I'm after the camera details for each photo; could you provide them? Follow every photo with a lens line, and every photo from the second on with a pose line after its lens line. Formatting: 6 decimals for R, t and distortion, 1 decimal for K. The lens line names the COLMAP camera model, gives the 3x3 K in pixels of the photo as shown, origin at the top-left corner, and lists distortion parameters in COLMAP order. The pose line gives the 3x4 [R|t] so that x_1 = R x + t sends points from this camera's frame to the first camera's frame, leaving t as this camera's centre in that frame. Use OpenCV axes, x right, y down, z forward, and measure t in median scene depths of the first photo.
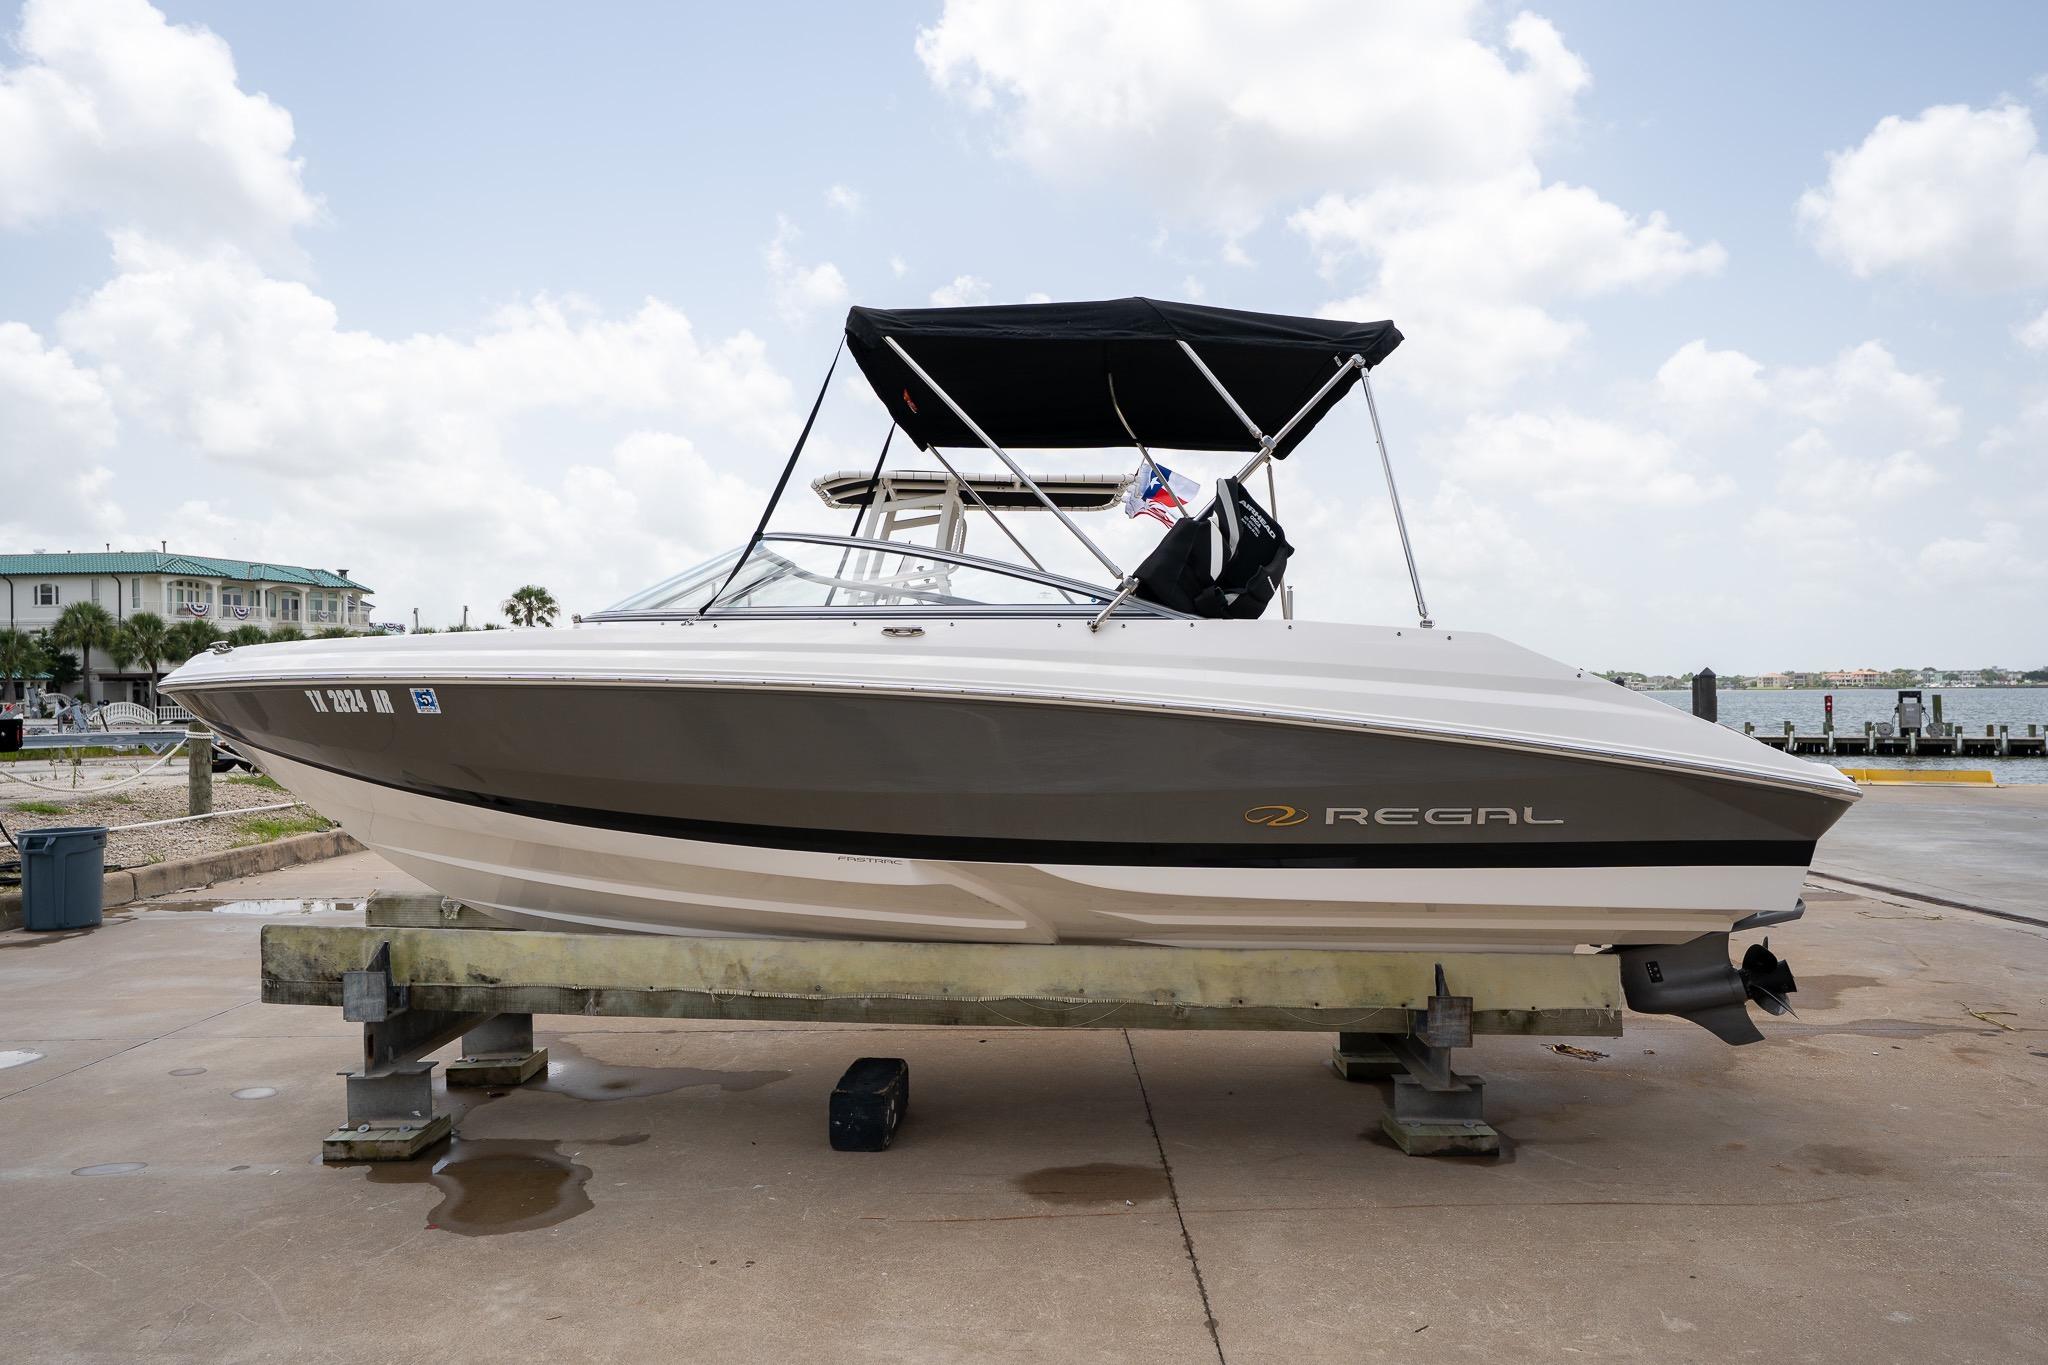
lens RADIAL K [[1309.9, 0, 1019.5], [0, 1309.9, 687.0], [0, 0, 1]] dist [0.021117, 0.001180]
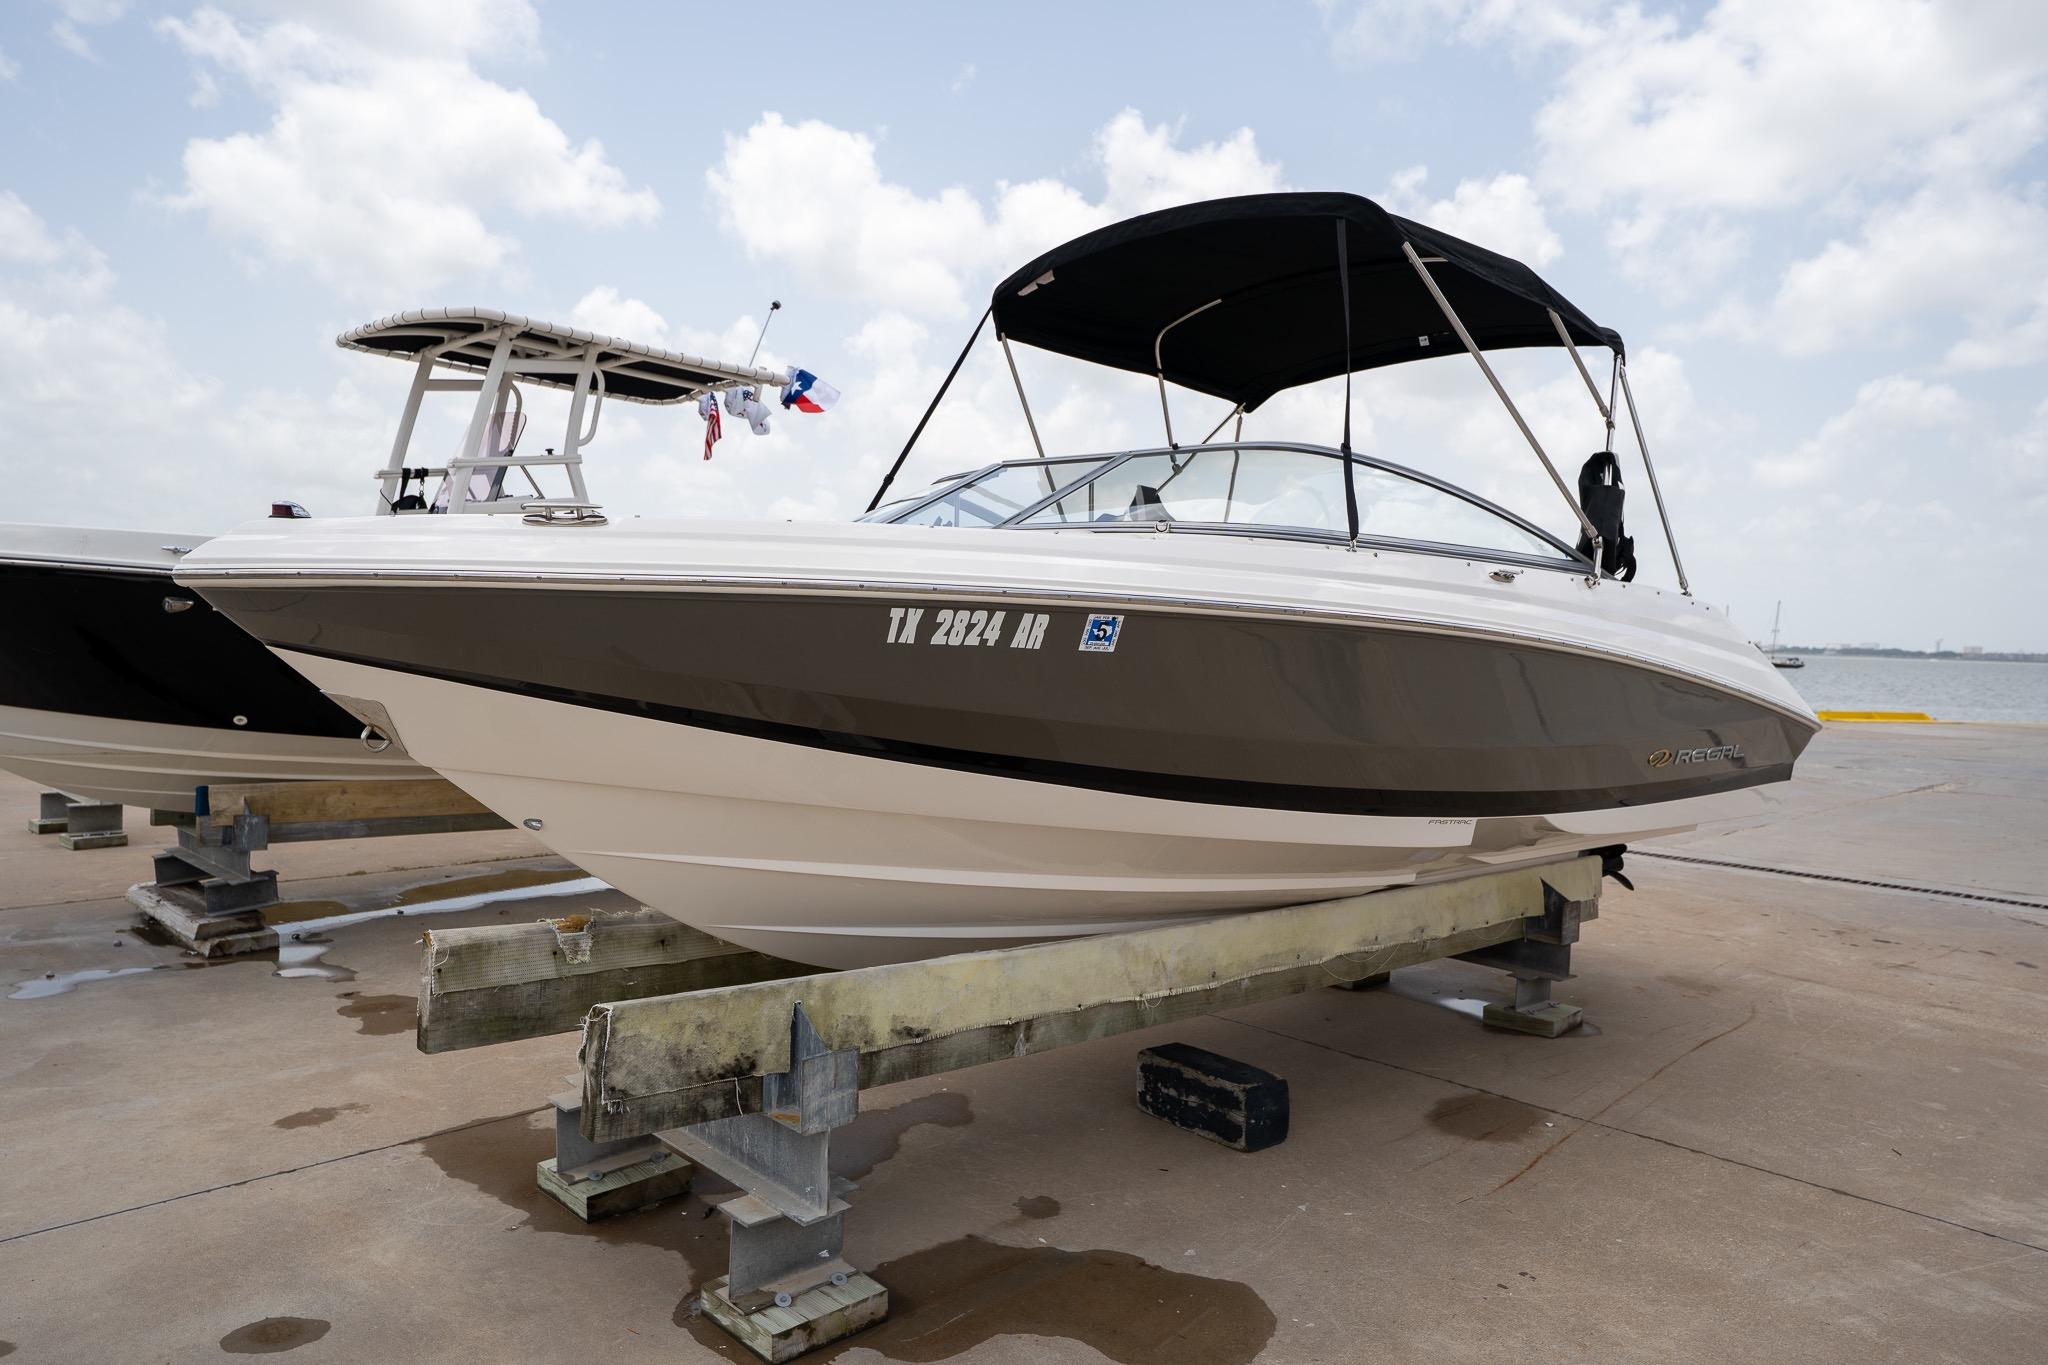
lens RADIAL K [[1397.7, 0, 1024.0], [0, 1397.7, 682.5], [0, 0, 1]] dist [0.029678, -0.001670]
pose [[0.689565, 0.003047, 0.724218, -0.899402], [-0.034443, 0.998998, 0.028592, 0.015186], [-0.723404, -0.044660, 0.688979, 0.459450]]
